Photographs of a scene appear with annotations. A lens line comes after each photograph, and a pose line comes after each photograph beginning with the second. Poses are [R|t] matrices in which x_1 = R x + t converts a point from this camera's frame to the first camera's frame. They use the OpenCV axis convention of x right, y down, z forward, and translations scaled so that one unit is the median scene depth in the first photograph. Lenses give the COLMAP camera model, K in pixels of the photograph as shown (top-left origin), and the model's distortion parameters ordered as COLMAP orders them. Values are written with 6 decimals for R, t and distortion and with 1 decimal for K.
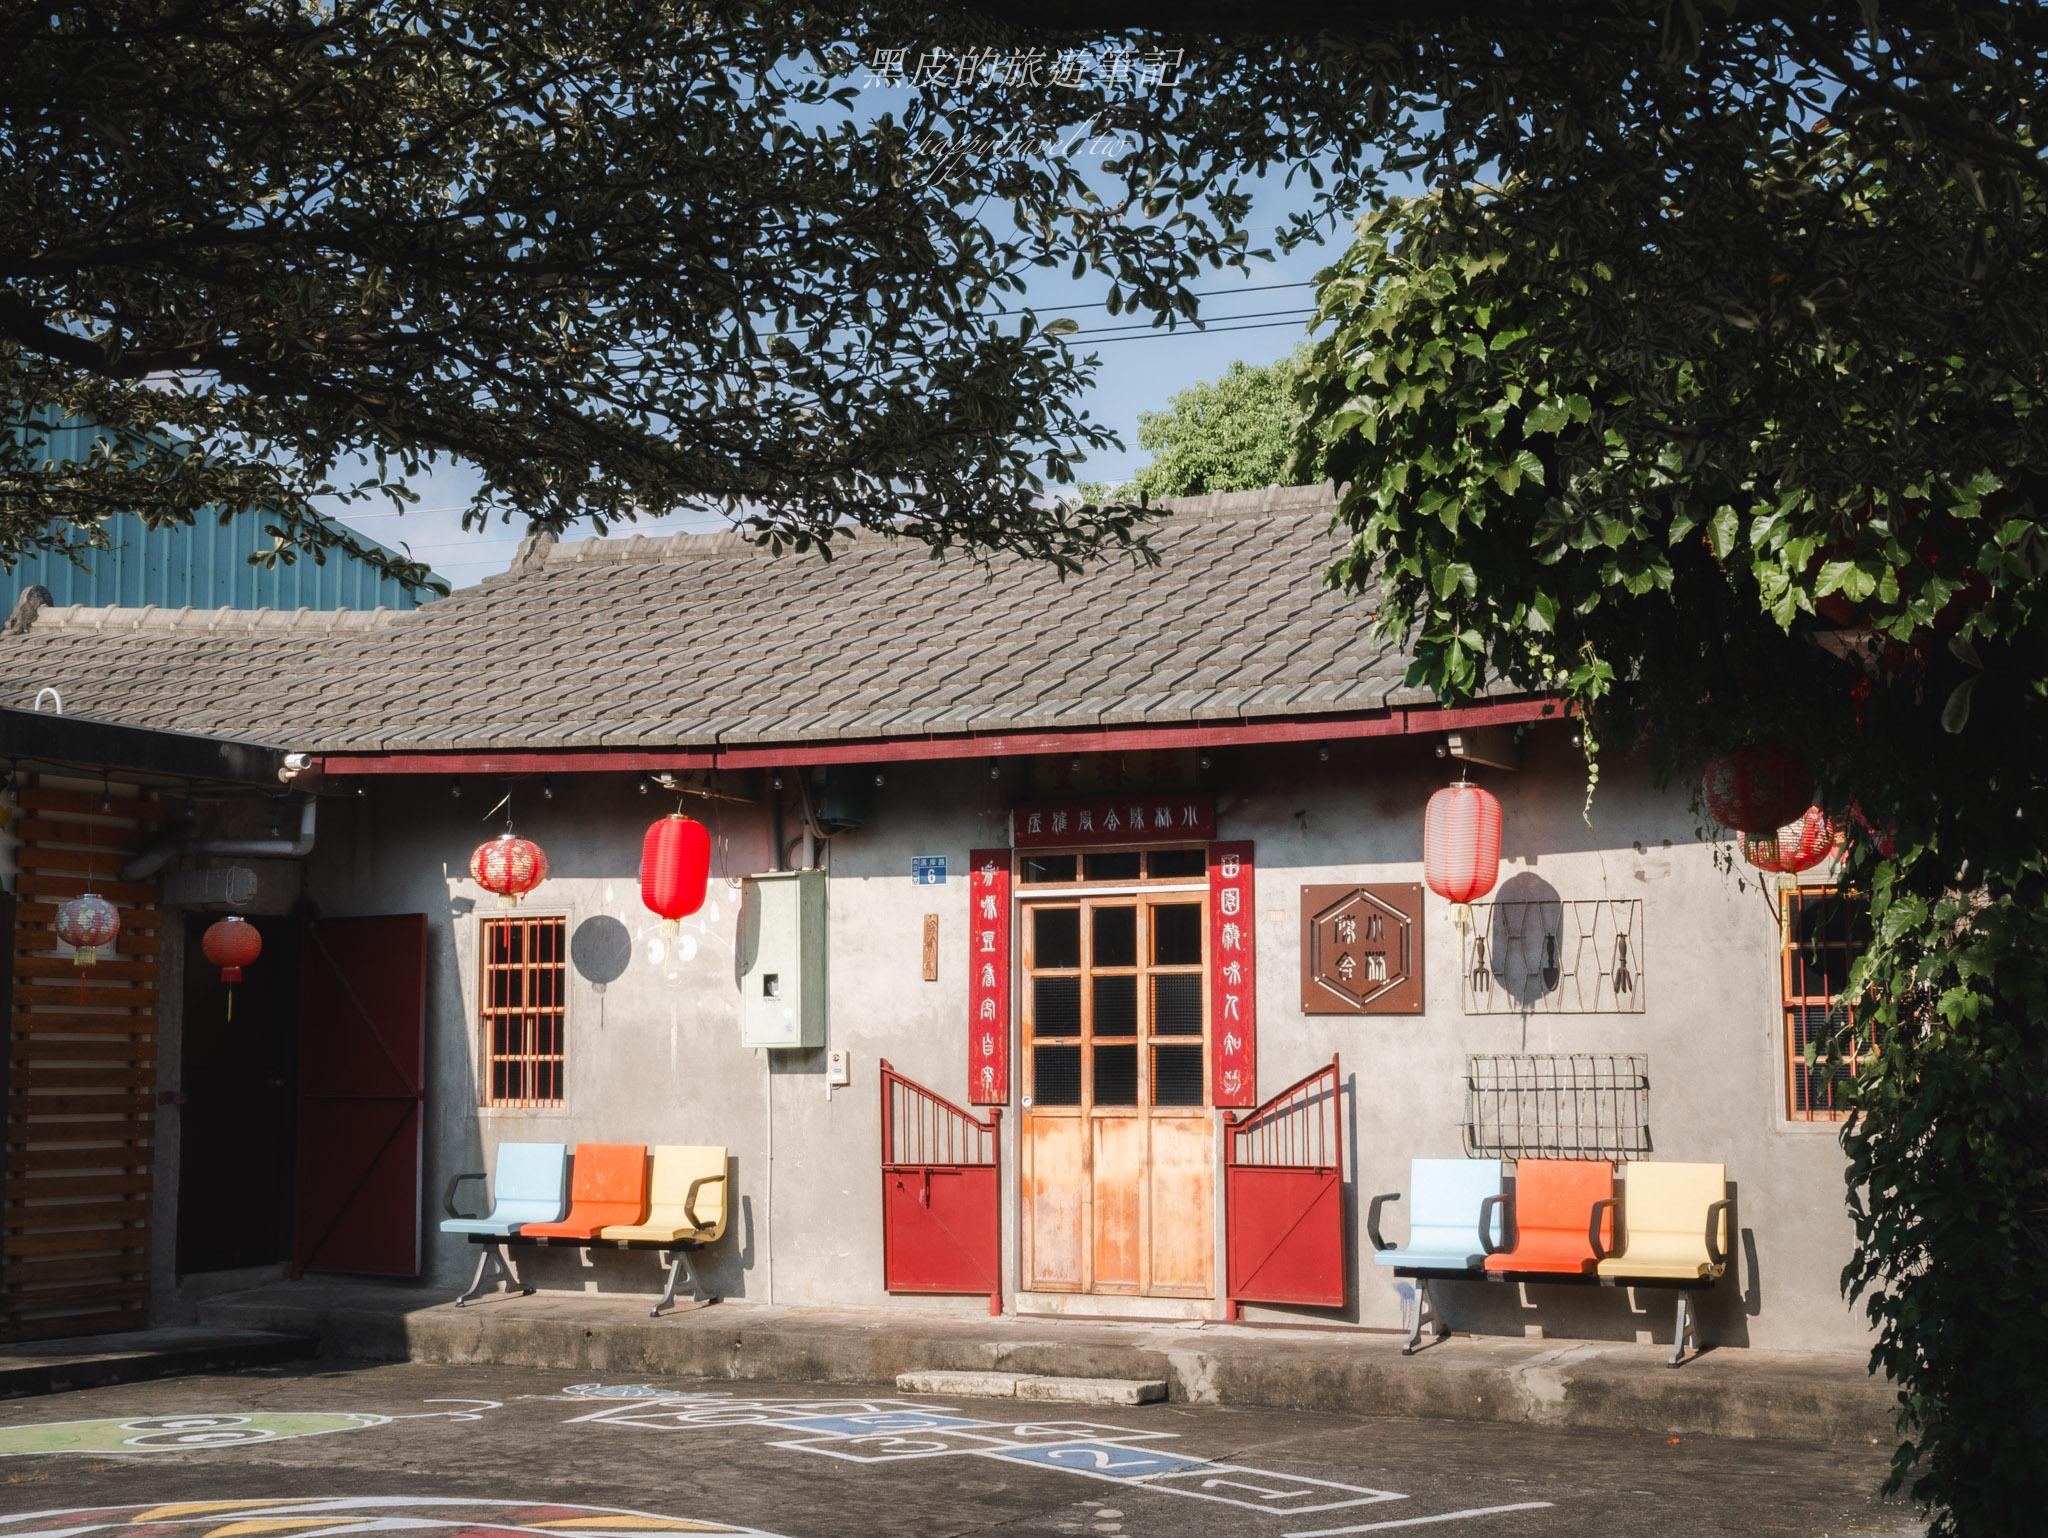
lens RADIAL K [[2957.4, 0, 1024.0], [0, 2957.4, 769.0], [0, 0, 1]] dist [0.002472, 0.005881]
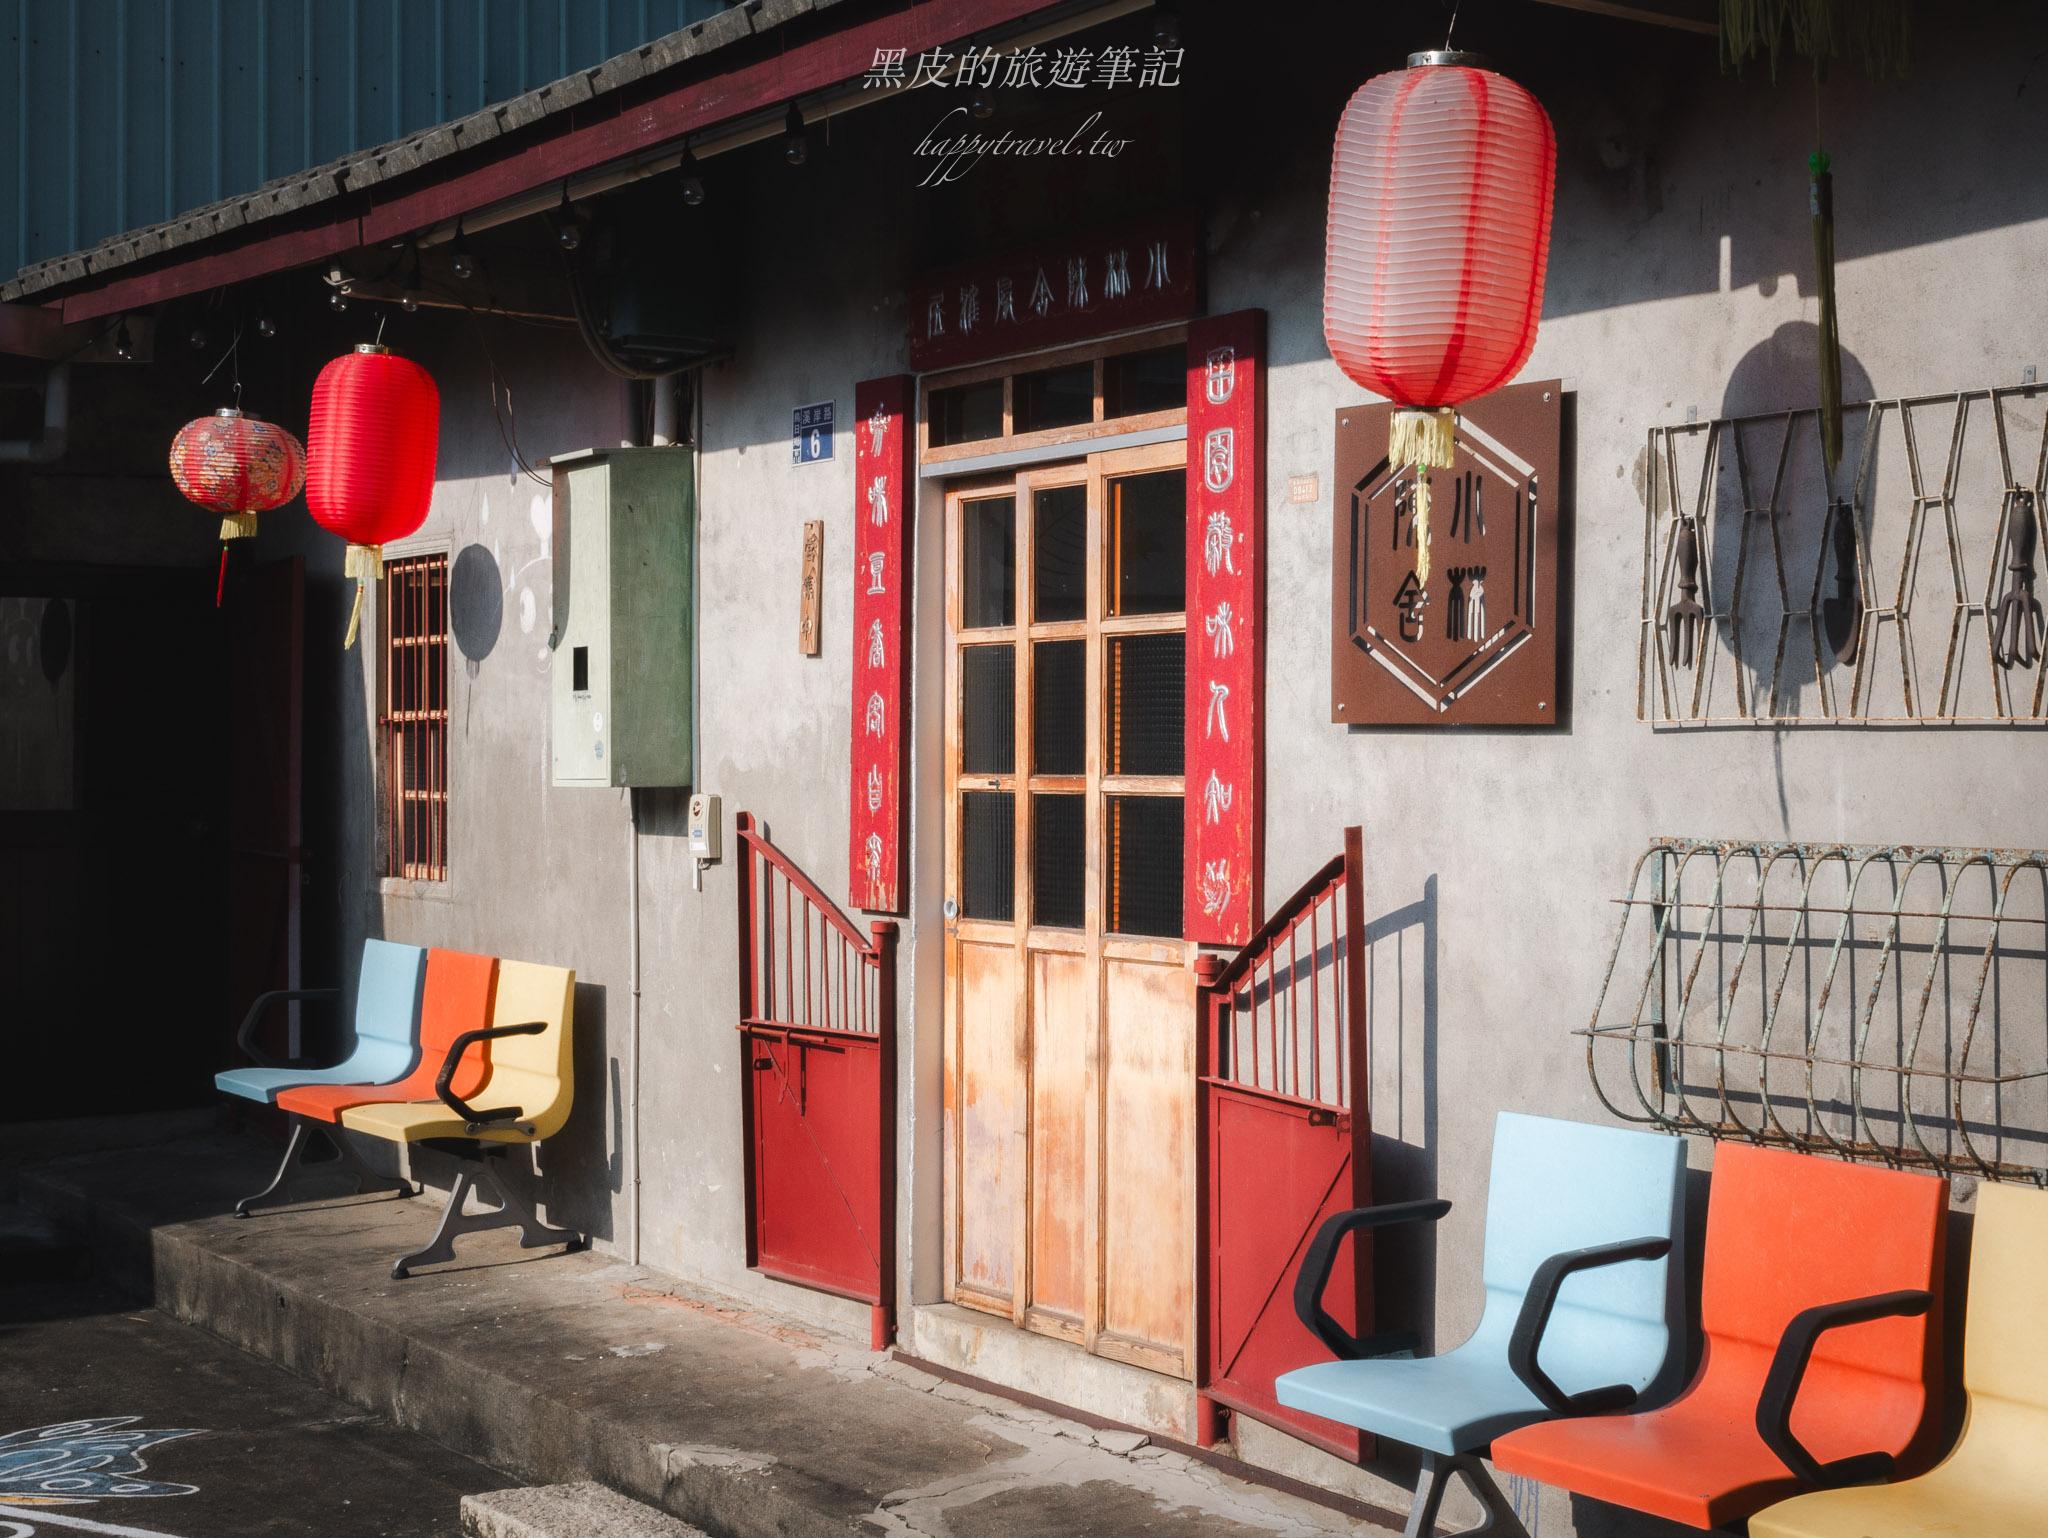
lens RADIAL K [[2957.4, 0, 1024.0], [0, 2957.4, 769.0], [0, 0, 1]] dist [0.002472, 0.005881]
pose [[0.872731, 0.007244, -0.488147, 0.244882], [0.044018, 0.994650, 0.093458, 0.046894], [0.486212, -0.103051, 0.867743, 0.602901]]
